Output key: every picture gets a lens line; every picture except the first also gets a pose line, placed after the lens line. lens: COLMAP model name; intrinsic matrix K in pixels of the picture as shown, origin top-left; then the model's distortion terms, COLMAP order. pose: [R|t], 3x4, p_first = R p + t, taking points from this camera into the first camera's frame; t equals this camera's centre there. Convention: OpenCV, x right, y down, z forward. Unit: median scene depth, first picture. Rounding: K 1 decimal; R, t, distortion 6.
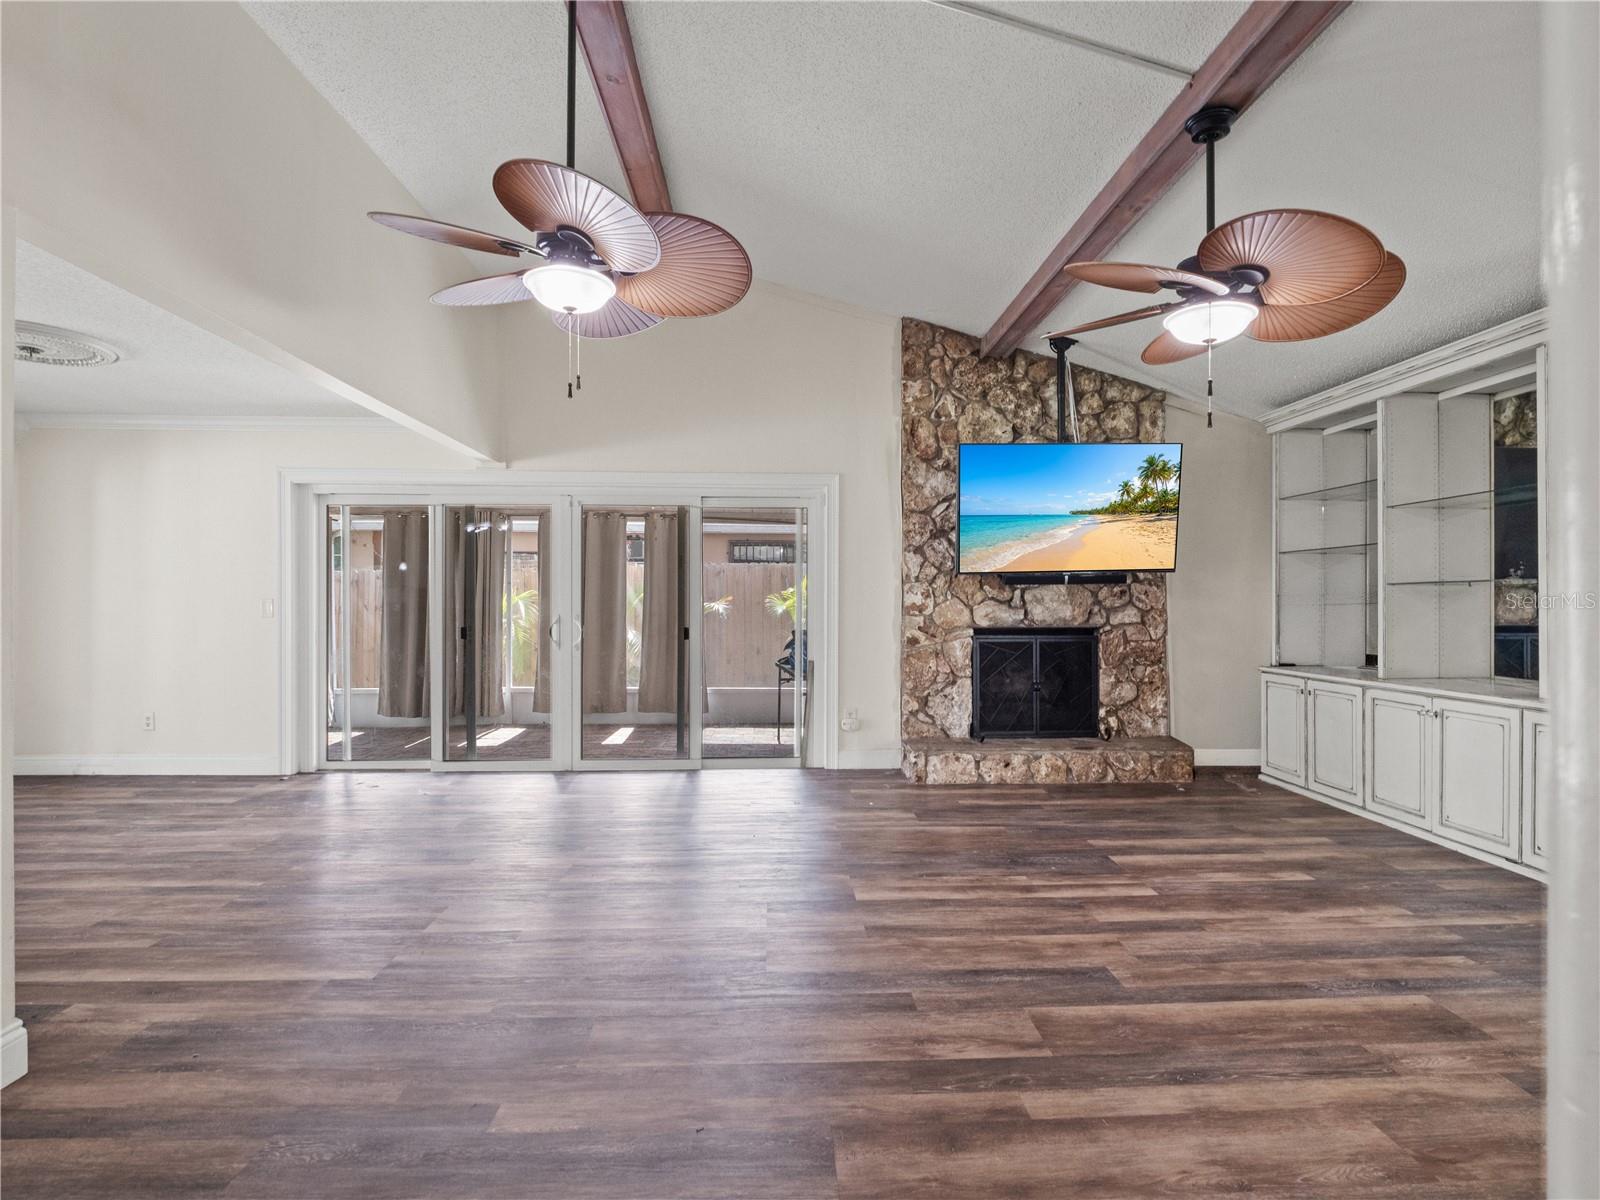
lens RADIAL K [[812.3, 0, 805.6], [0, 812.3, 601.5], [0, 0, 1]] dist [-0.002421, -0.009957]
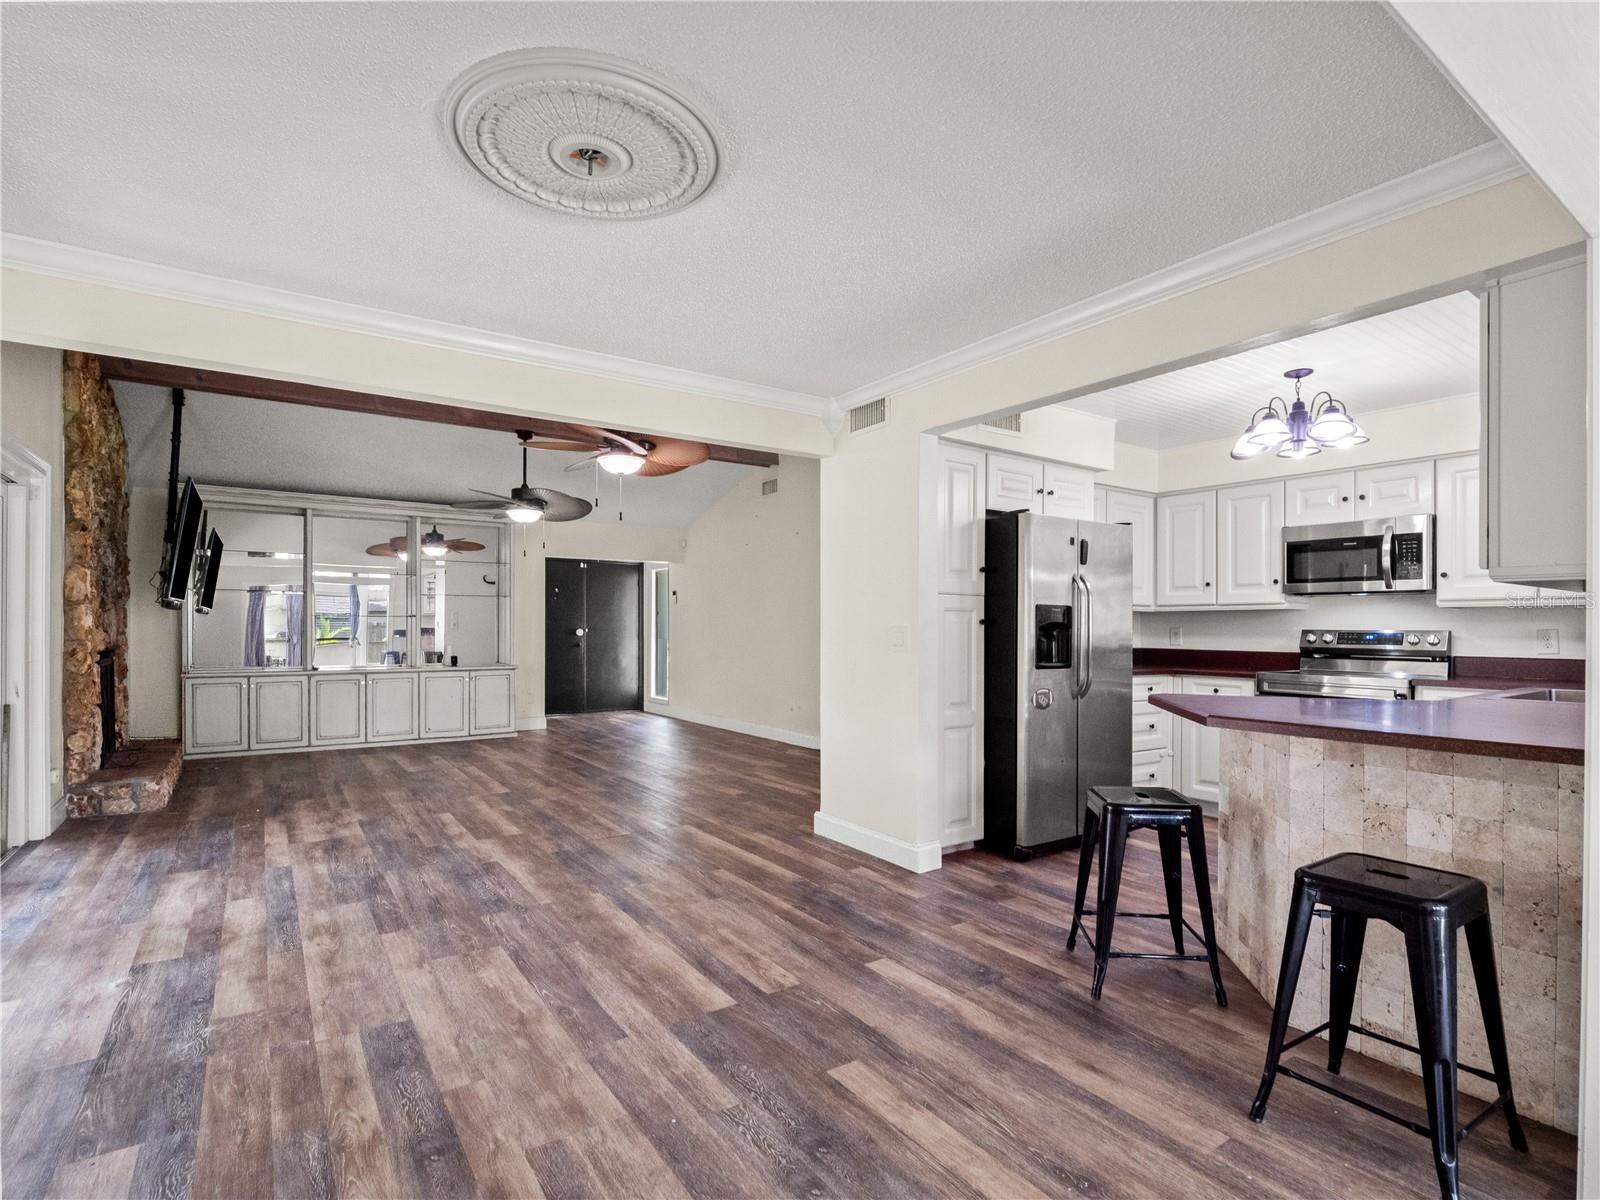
lens RADIAL K [[796.6, 0, 802.9], [0, 796.6, 631.2], [0, 0, 1]] dist [-0.002420, -0.008875]
pose [[-0.527925, -0.007665, 0.849257, -1.017793], [-0.005380, 0.999969, 0.005681, -0.002397], [-0.849274, -0.001570, -0.527950, 0.789248]]
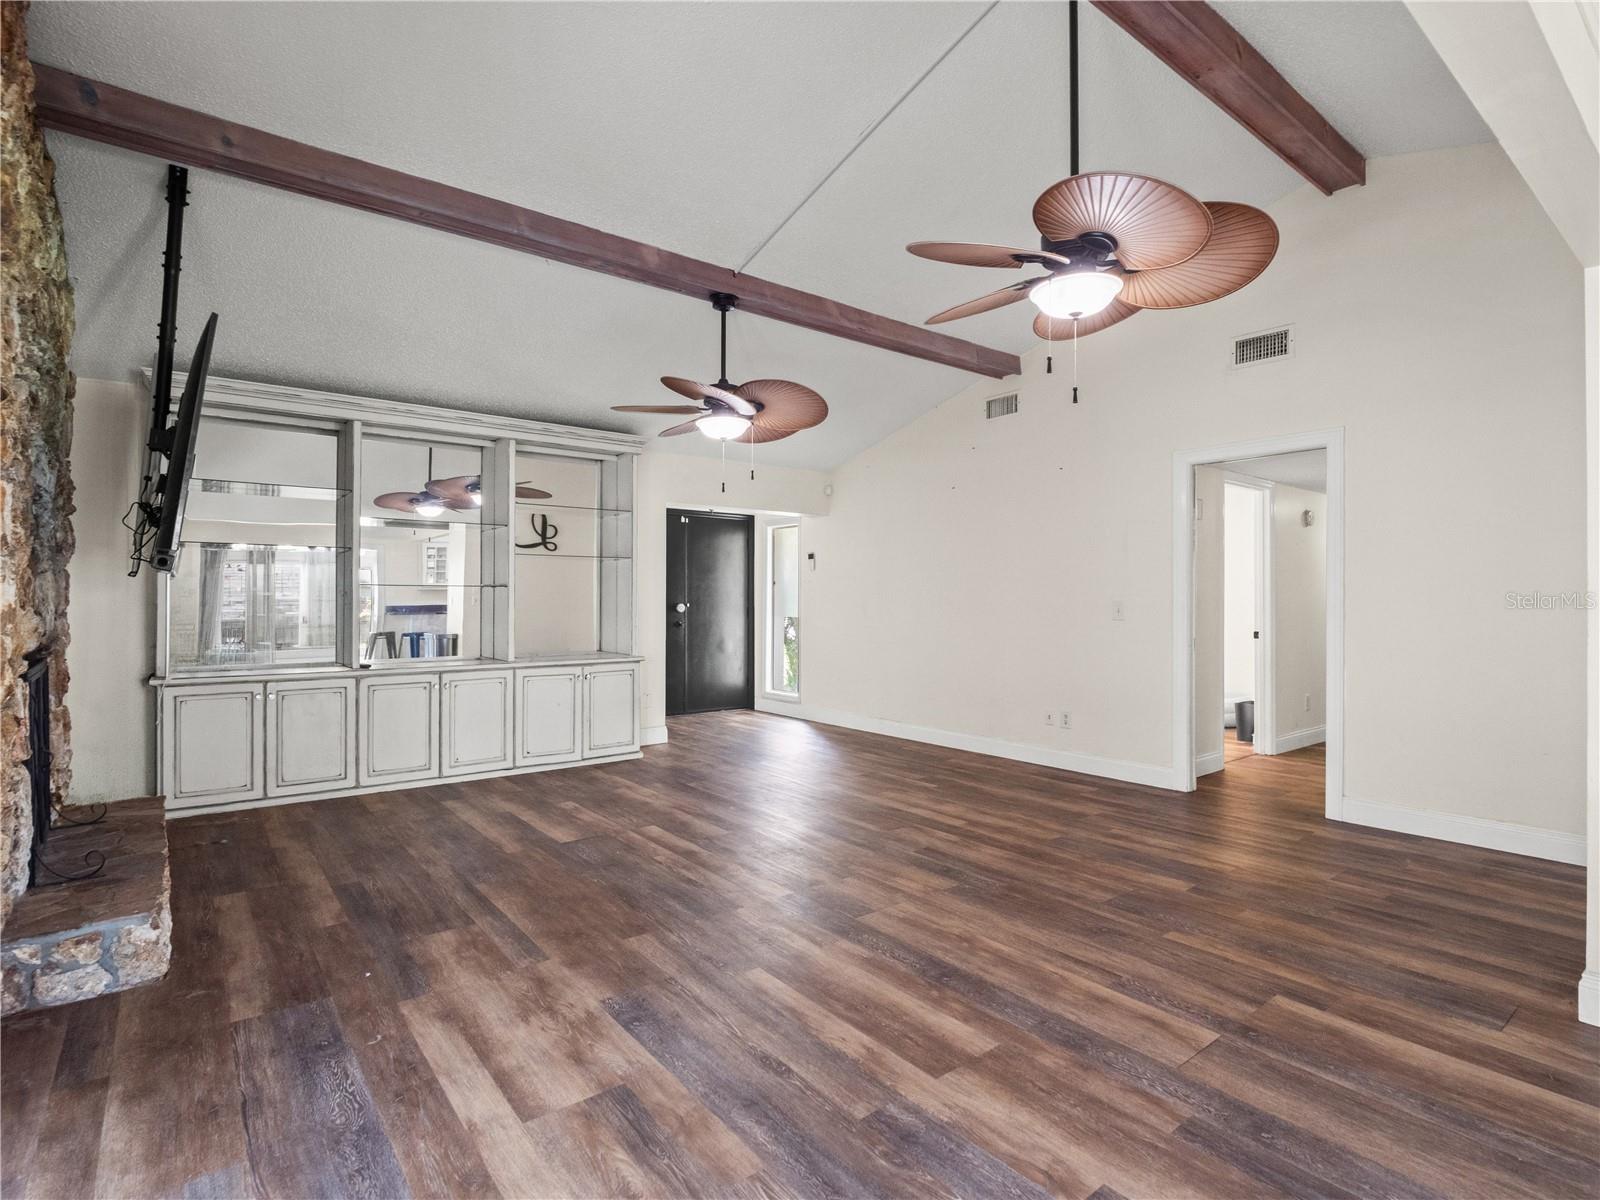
lens RADIAL K [[806.0, 0, 803.2], [0, 806.0, 594.4], [0, 0, 1]] dist [-0.002904, -0.005348]
pose [[-0.582151, 0.002878, 0.813075, -0.441257], [-0.003341, 0.999977, -0.005932, -0.002552], [-0.813074, -0.006170, -0.582128, 0.903649]]
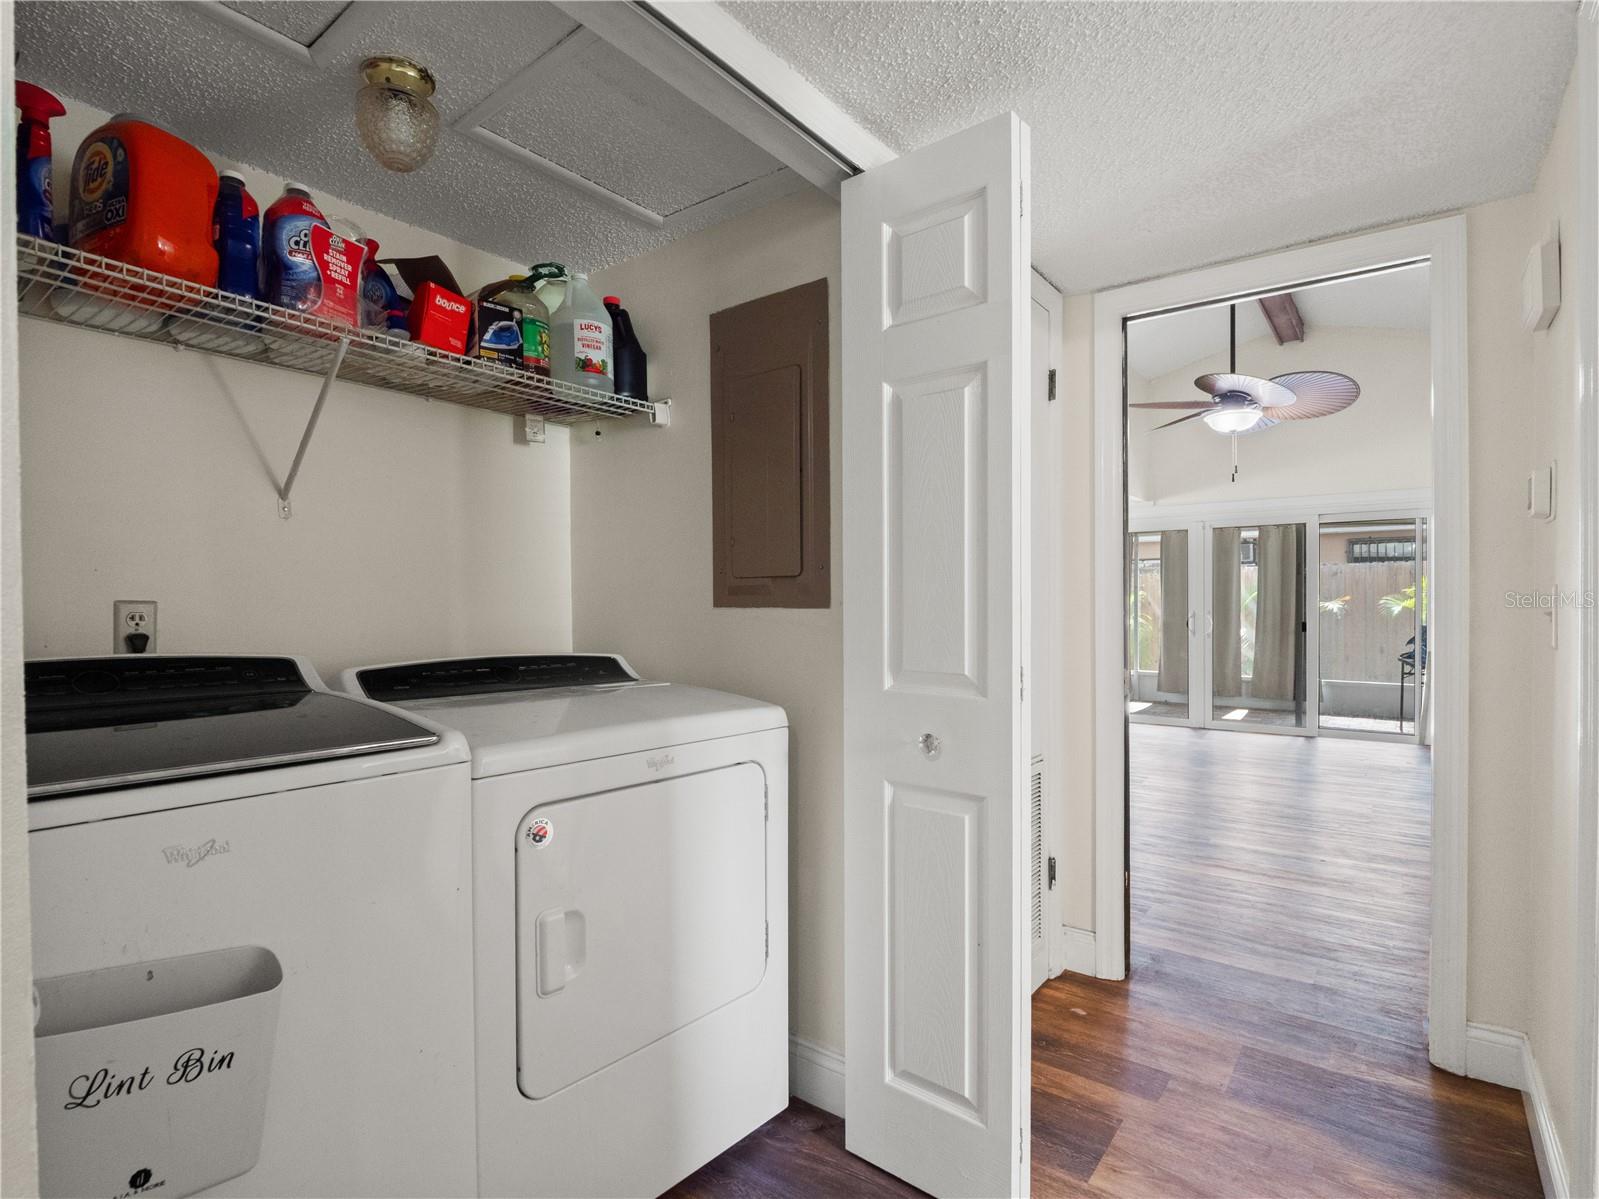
lens RADIAL K [[811.8, 0, 805.1], [0, 811.8, 601.0], [0, 0, 1]] dist [-0.002421, -0.009957]
pose [[0.772878, 0.000649, -0.634554, 0.048626], [0.000678, 0.999998, 0.001848, -0.003187], [0.634554, -0.001858, 0.772876, -0.436557]]
